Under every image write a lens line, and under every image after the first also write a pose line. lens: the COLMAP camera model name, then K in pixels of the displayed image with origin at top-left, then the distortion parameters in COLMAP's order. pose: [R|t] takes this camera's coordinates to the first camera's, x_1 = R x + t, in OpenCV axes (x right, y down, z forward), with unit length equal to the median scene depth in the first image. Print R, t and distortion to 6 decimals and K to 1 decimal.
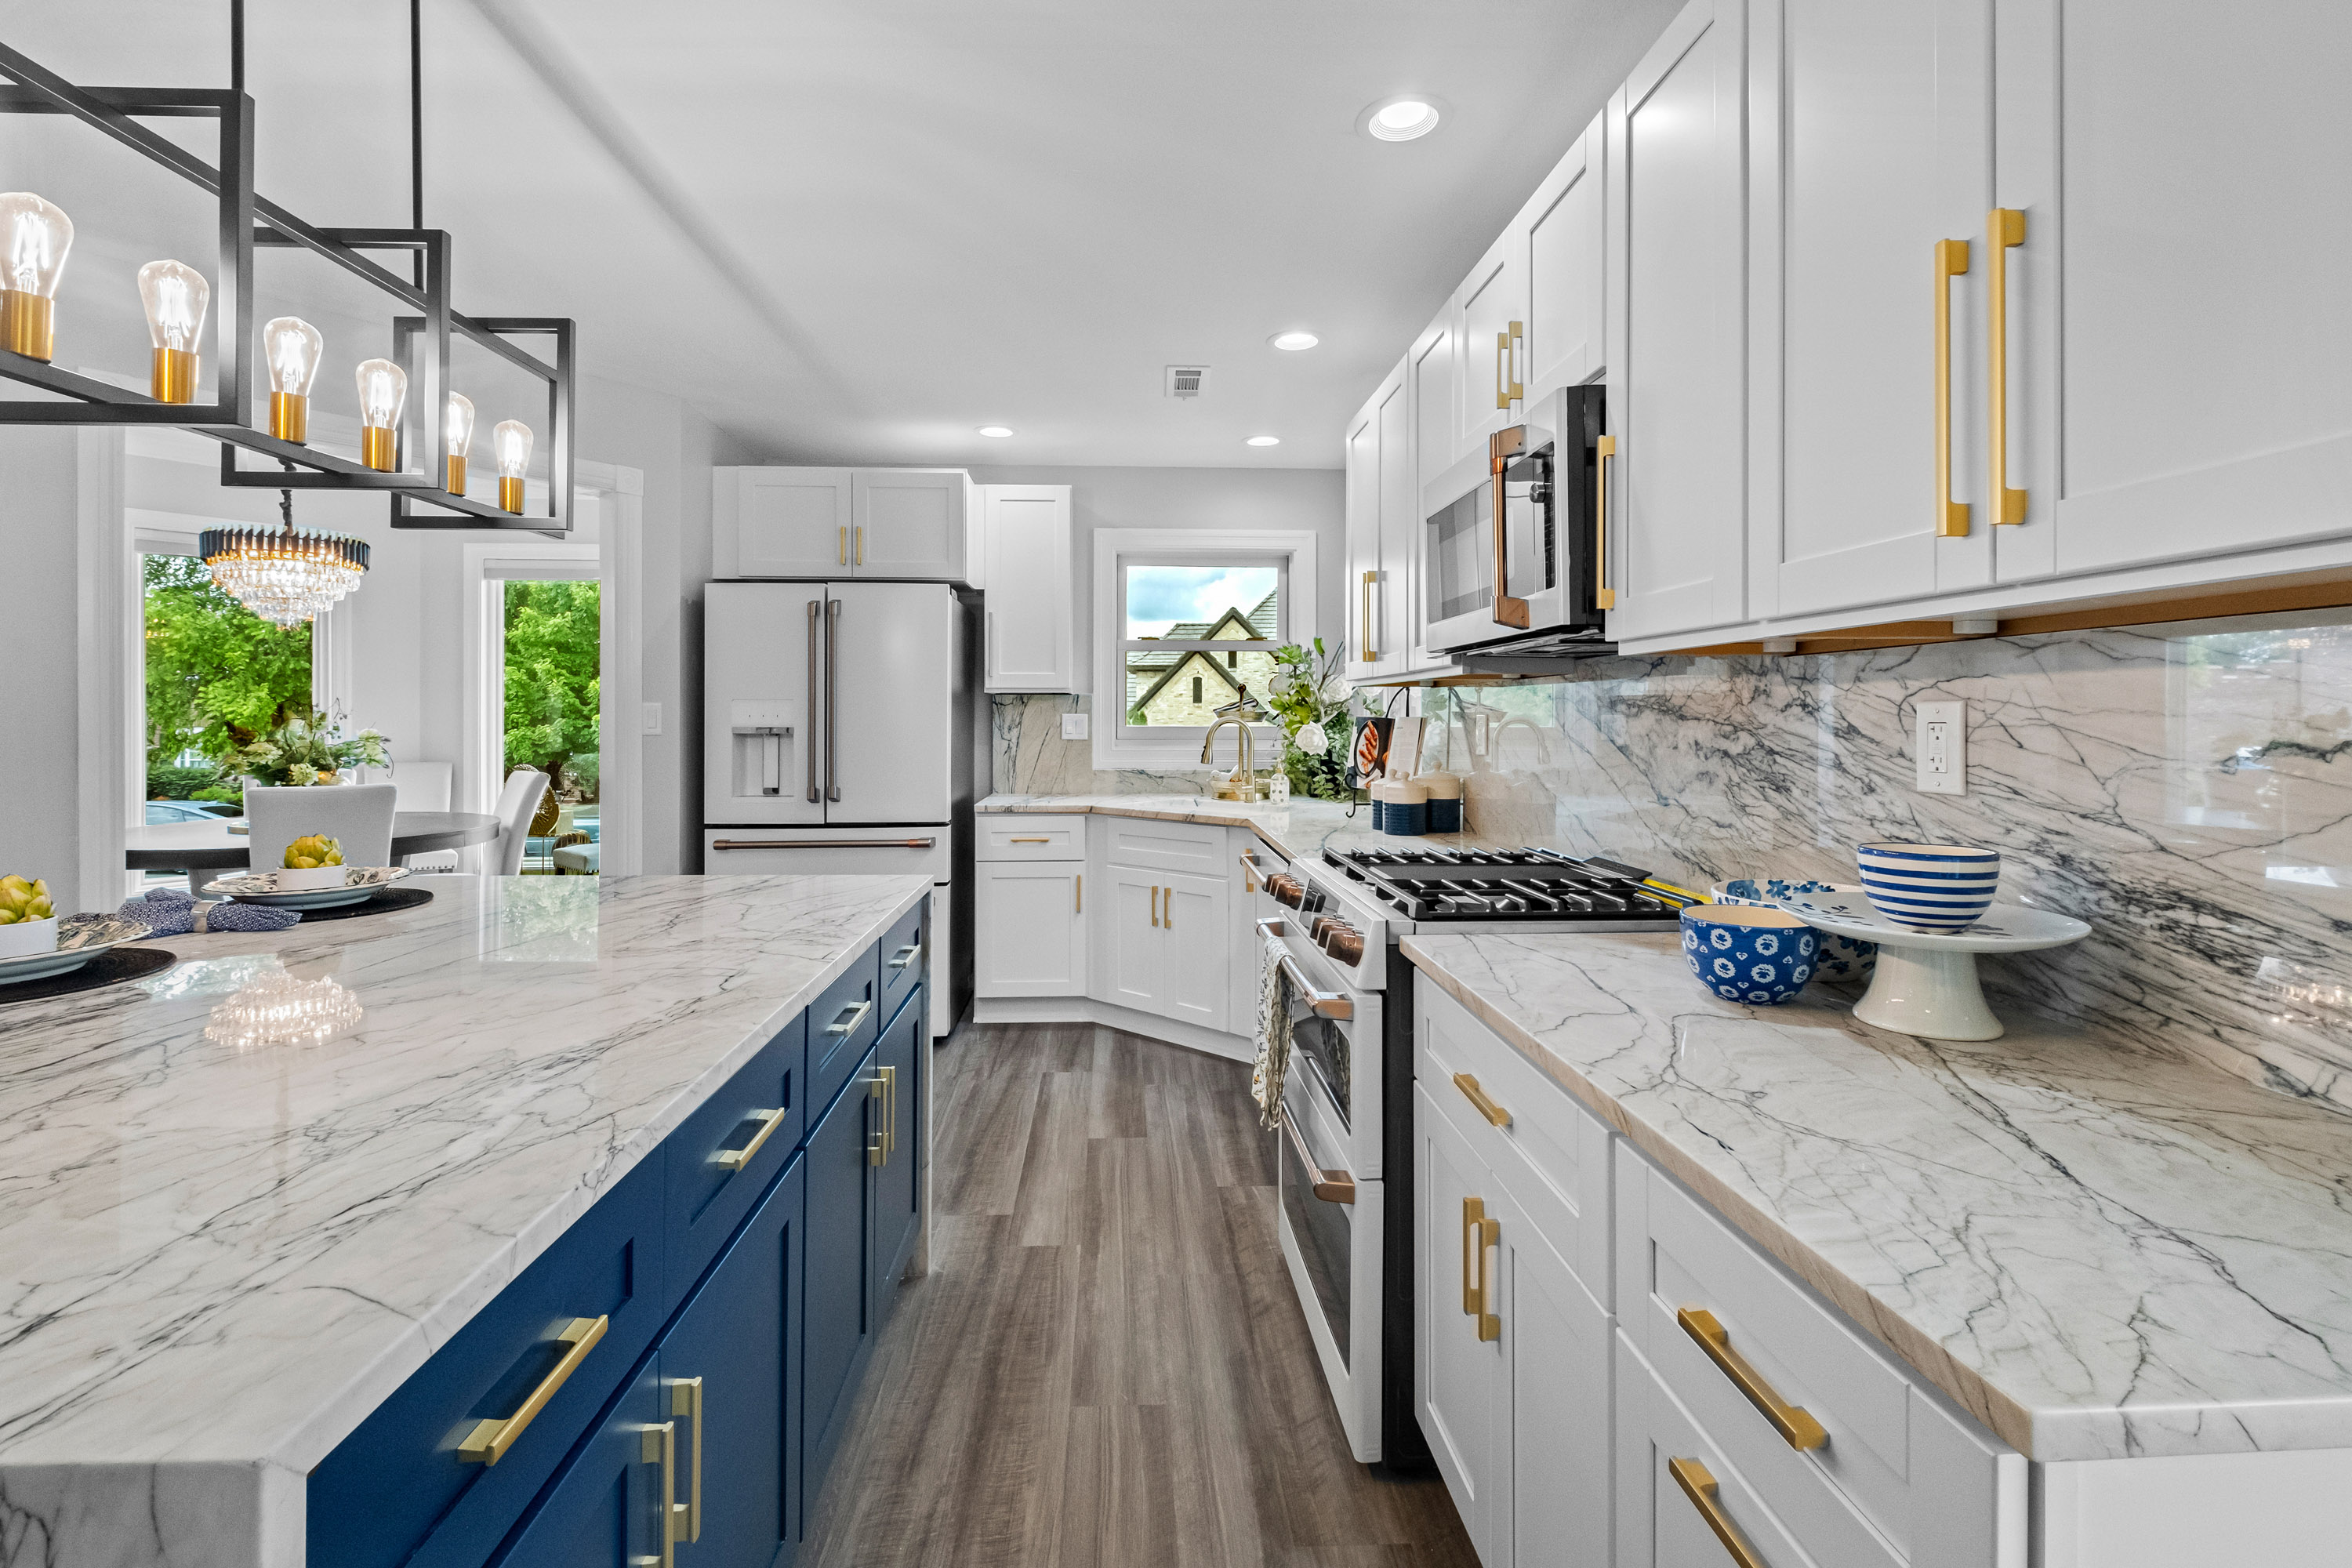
lens RADIAL K [[1034.8, 0, 1161.6], [0, 1034.8, 717.4], [0, 0, 1]] dist [0.004847, -0.004715]
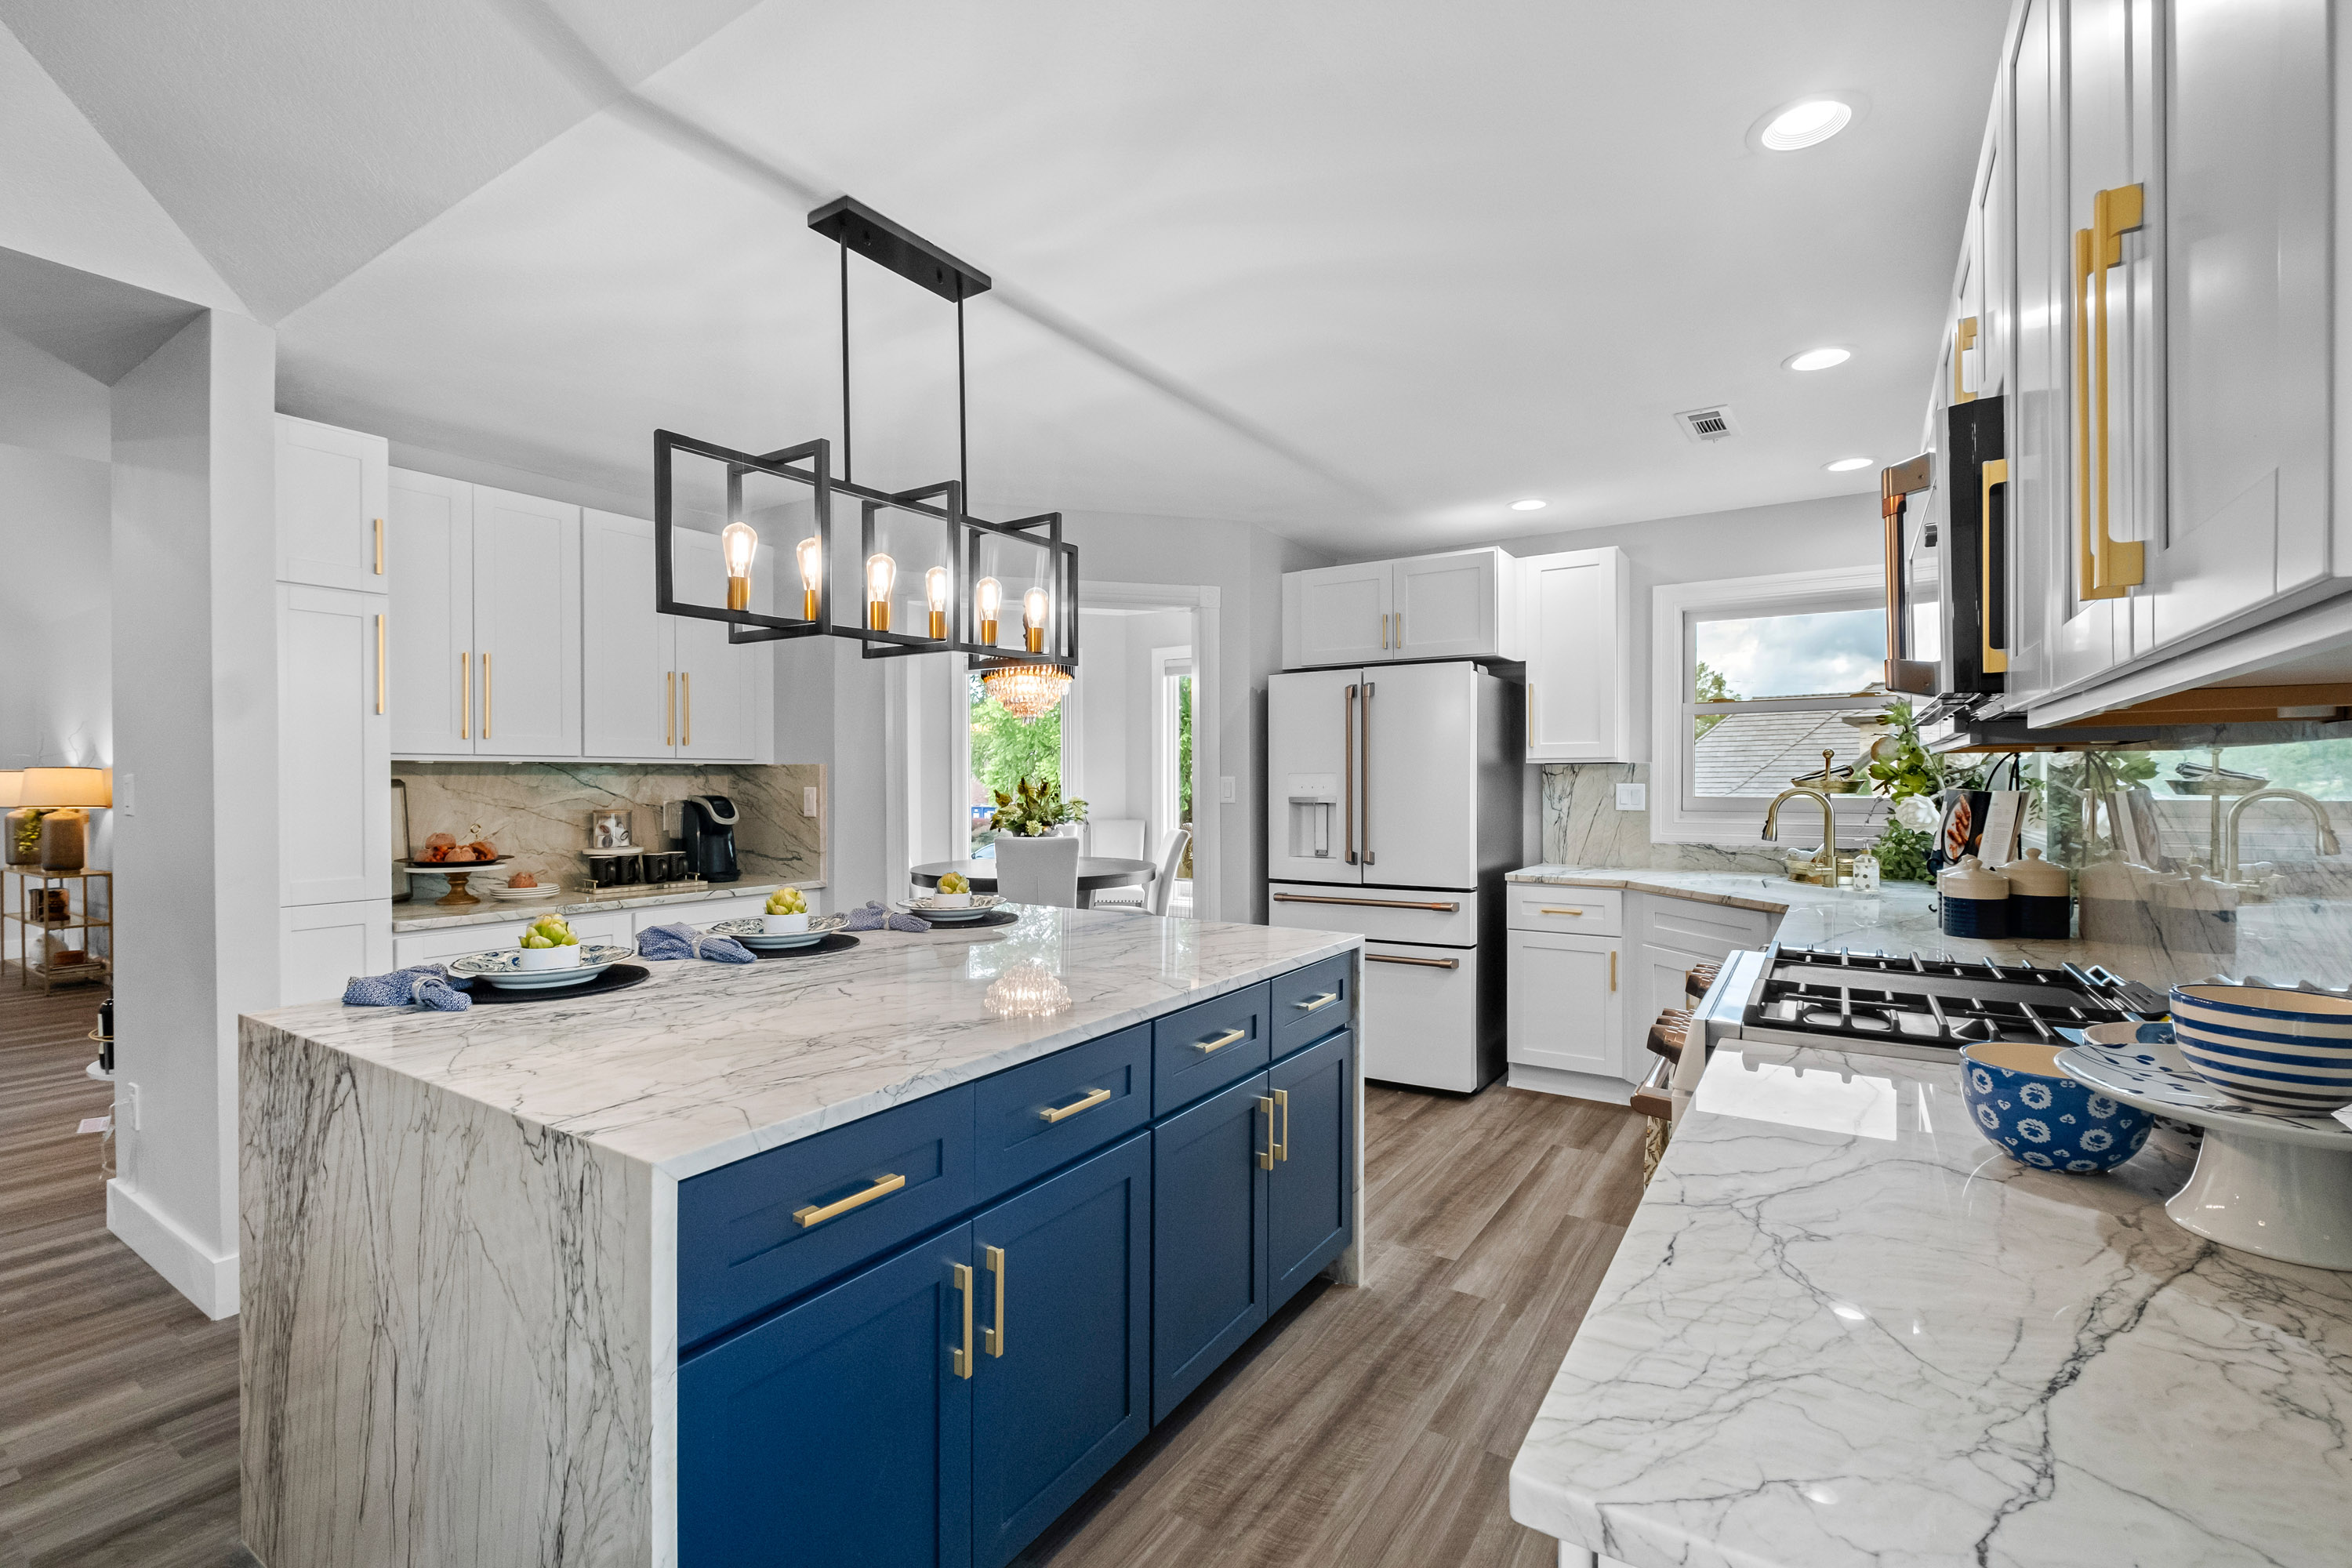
lens RADIAL K [[1034.8, 0, 1194.9], [0, 1034.8, 785.4], [0, 0, 1]] dist [0.004847, -0.004715]
pose [[0.814784, -0.000117, -0.579764, 0.210963], [0.003871, 0.999979, 0.005239, -0.012270], [0.579751, -0.006513, 0.814767, -0.016041]]
